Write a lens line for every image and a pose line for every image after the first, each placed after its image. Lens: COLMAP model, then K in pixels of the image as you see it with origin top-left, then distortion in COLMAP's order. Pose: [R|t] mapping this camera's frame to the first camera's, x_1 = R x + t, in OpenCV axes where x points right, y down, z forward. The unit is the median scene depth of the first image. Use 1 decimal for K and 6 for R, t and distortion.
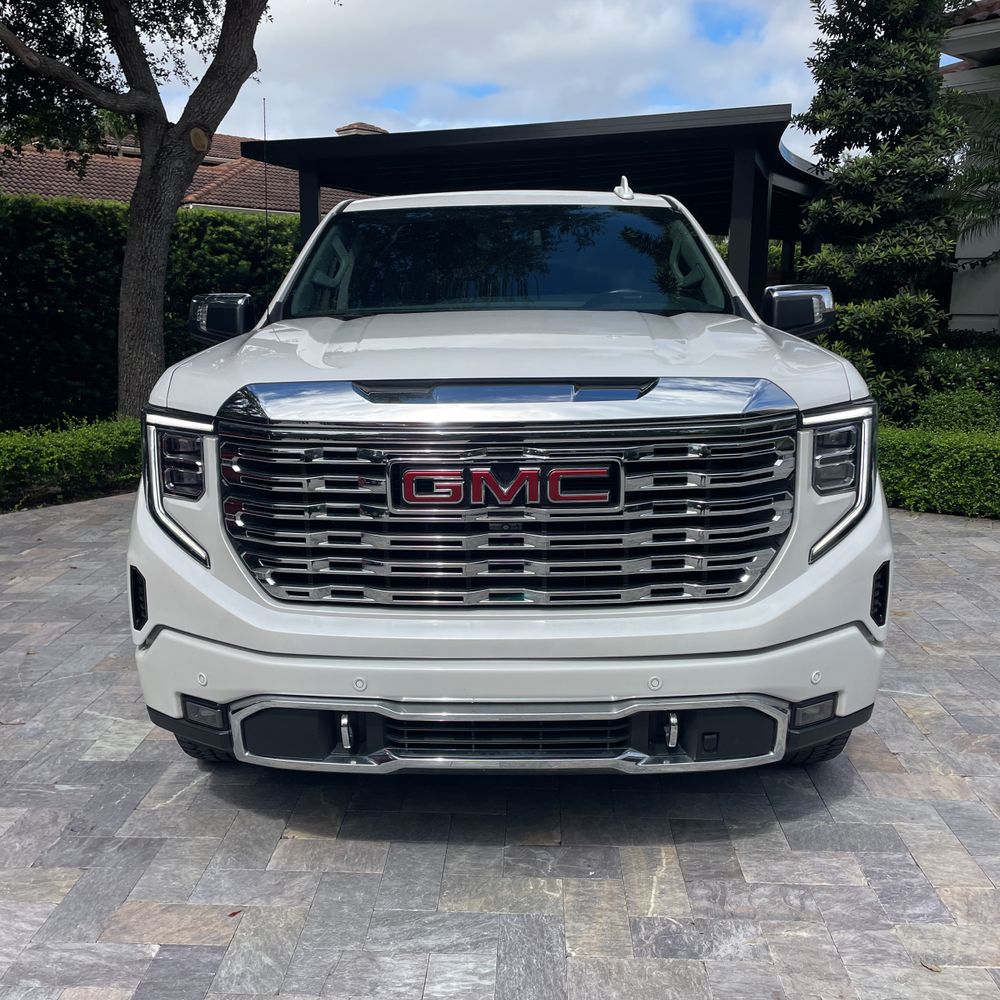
lens RADIAL K [[1011.1, 0, 494.8], [0, 1011.1, 509.3], [0, 0, 1]] dist [0.038012, 0.000000]
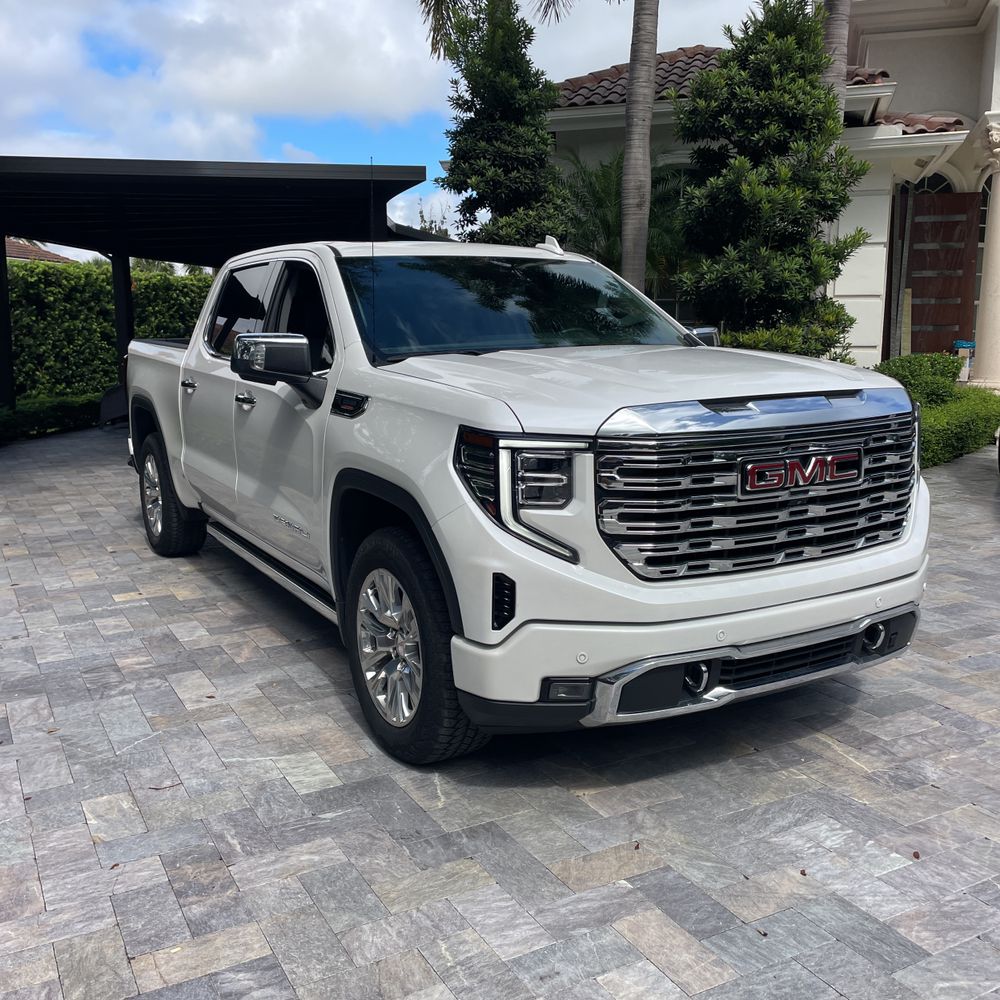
lens RADIAL K [[1011.1, 0, 499.5], [0, 1011.1, 487.3], [0, 0, 1]] dist [0.038012, 0.000000]
pose [[0.854153, -0.082062, 0.513506, -0.844963], [0.108784, 0.993819, -0.022130, -0.013275], [-0.508516, 0.074764, 0.857801, 0.020548]]
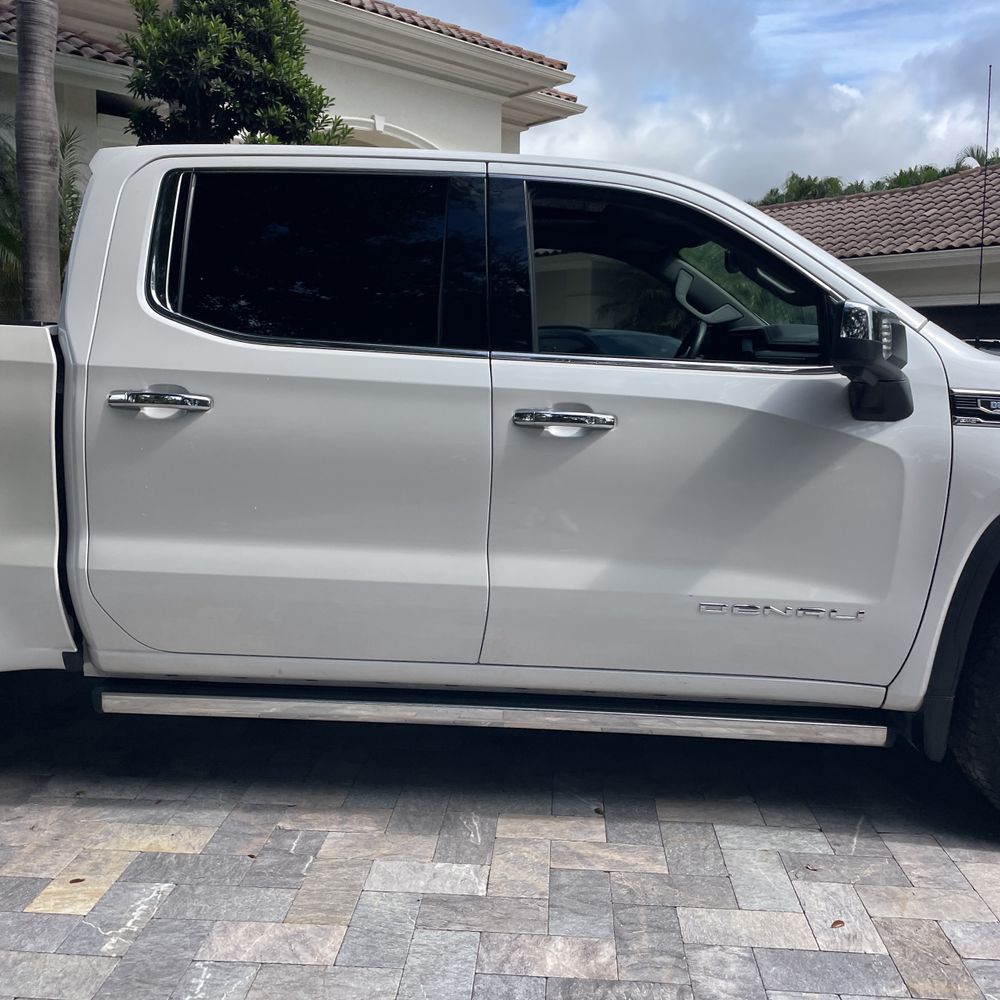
lens RADIAL K [[1011.1, 0, 523.7], [0, 1011.1, 504.1], [0, 0, 1]] dist [0.038012, 0.000000]
pose [[0.003591, -0.132485, 0.991178, -1.273968], [0.182348, 0.974653, 0.129616, -0.290629], [-0.983227, 0.180274, 0.027658, 1.679286]]
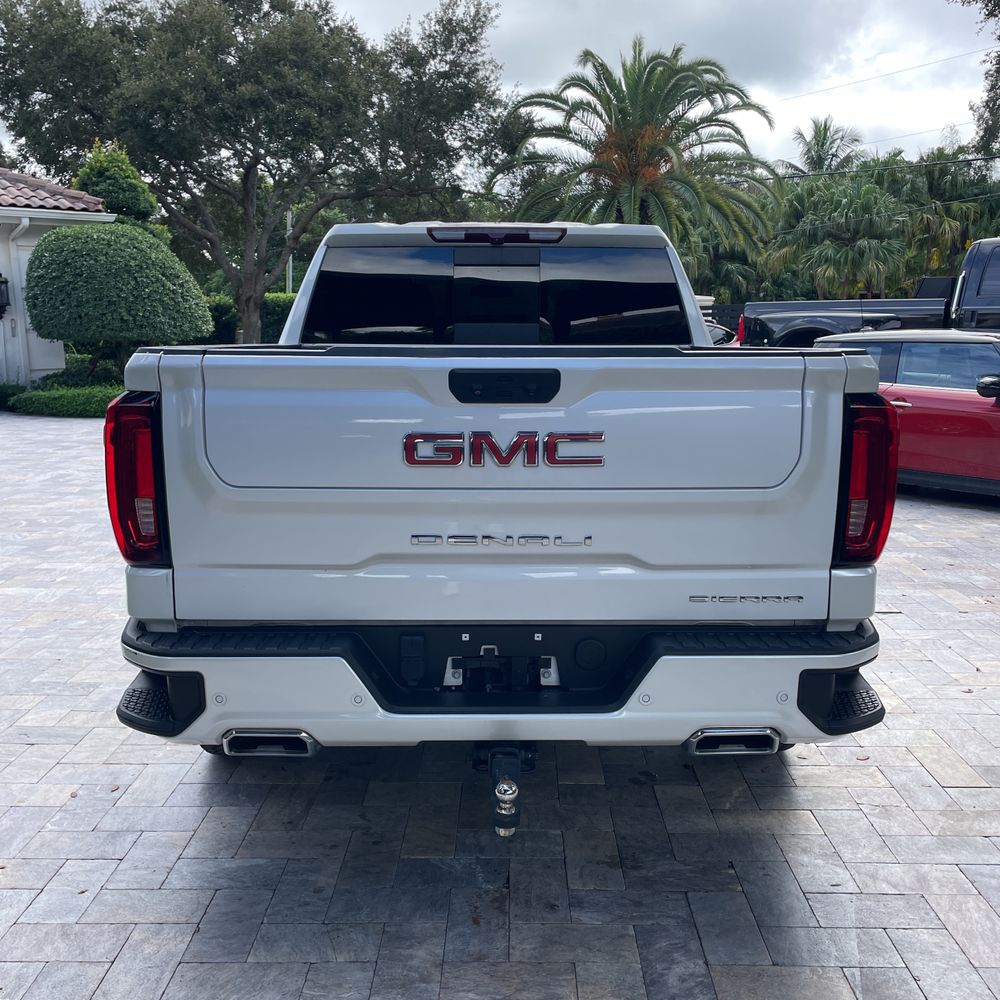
lens RADIAL K [[1011.1, 0, 500.3], [0, 1011.1, 500.1], [0, 0, 1]] dist [0.038012, 0.000000]
pose [[-0.999564, 0.011693, -0.027104, 0.069151], [0.000731, 0.927727, 0.373259, -0.766309], [0.029509, 0.373076, -0.927331, 3.590801]]
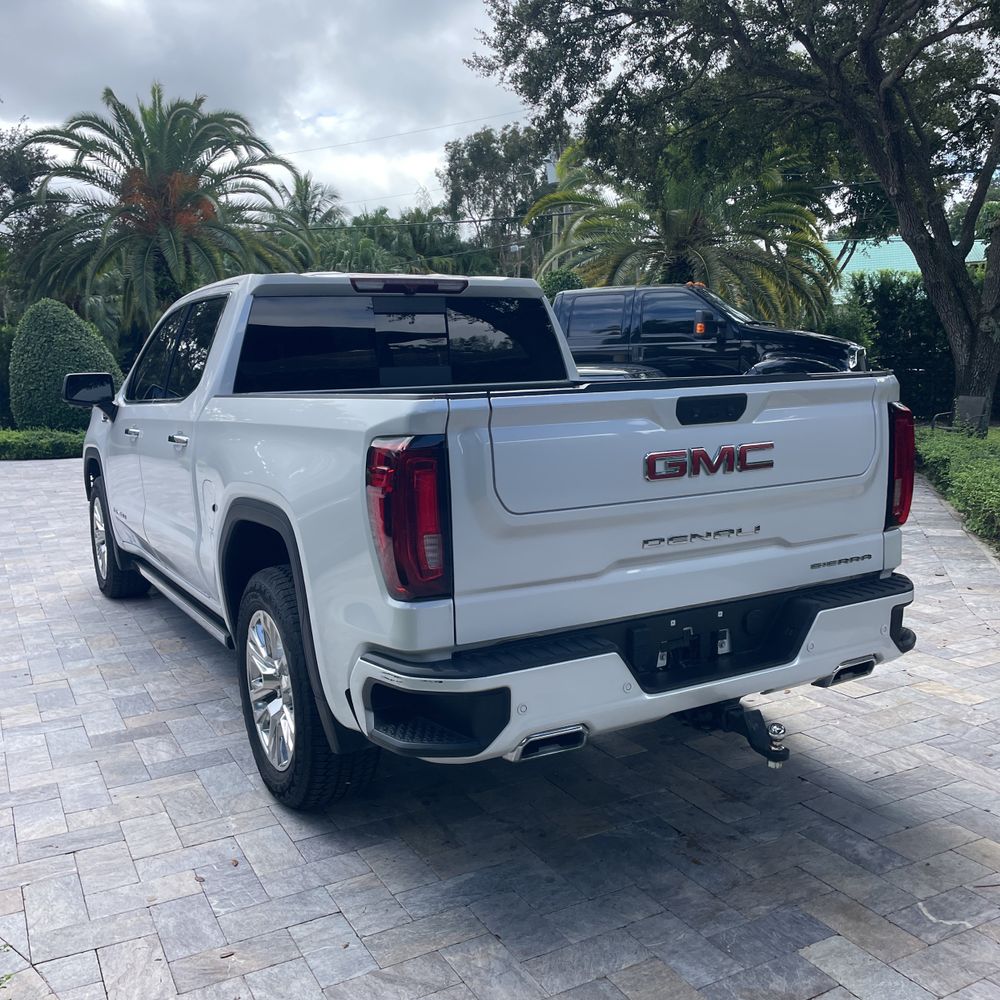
lens RADIAL K [[1011.1, 0, 495.9], [0, 1011.1, 491.3], [0, 0, 1]] dist [0.038012, 0.000000]
pose [[-0.863868, 0.099706, -0.493752, 0.739449], [-0.066889, 0.948827, 0.308631, -0.767660], [0.499257, 0.299643, -0.812992, 3.538376]]
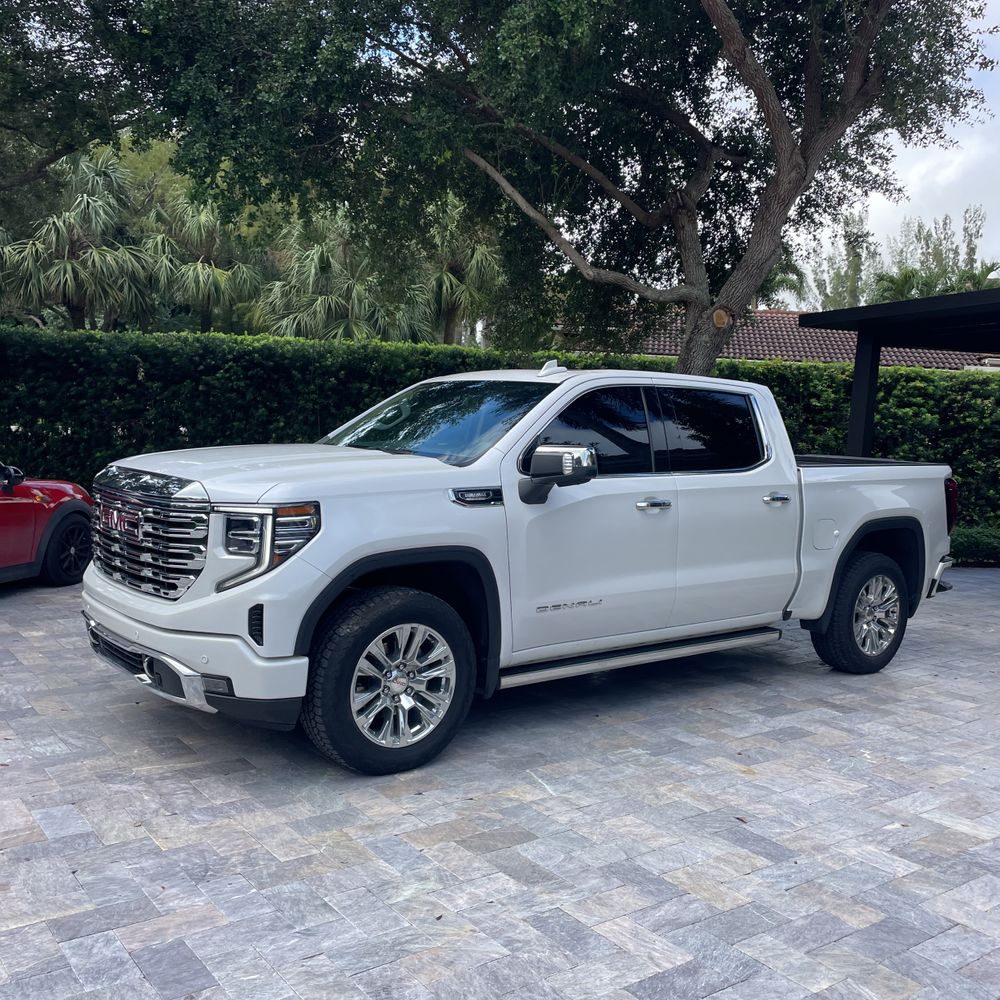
lens RADIAL K [[1011.1, 0, 506.0], [0, 1011.1, 491.7], [0, 0, 1]] dist [0.038012, 0.000000]
pose [[0.634682, 0.088559, -0.767682, 1.661300], [-0.208308, 0.976246, -0.059600, -0.096832], [0.744168, 0.197741, 0.638053, 0.208930]]
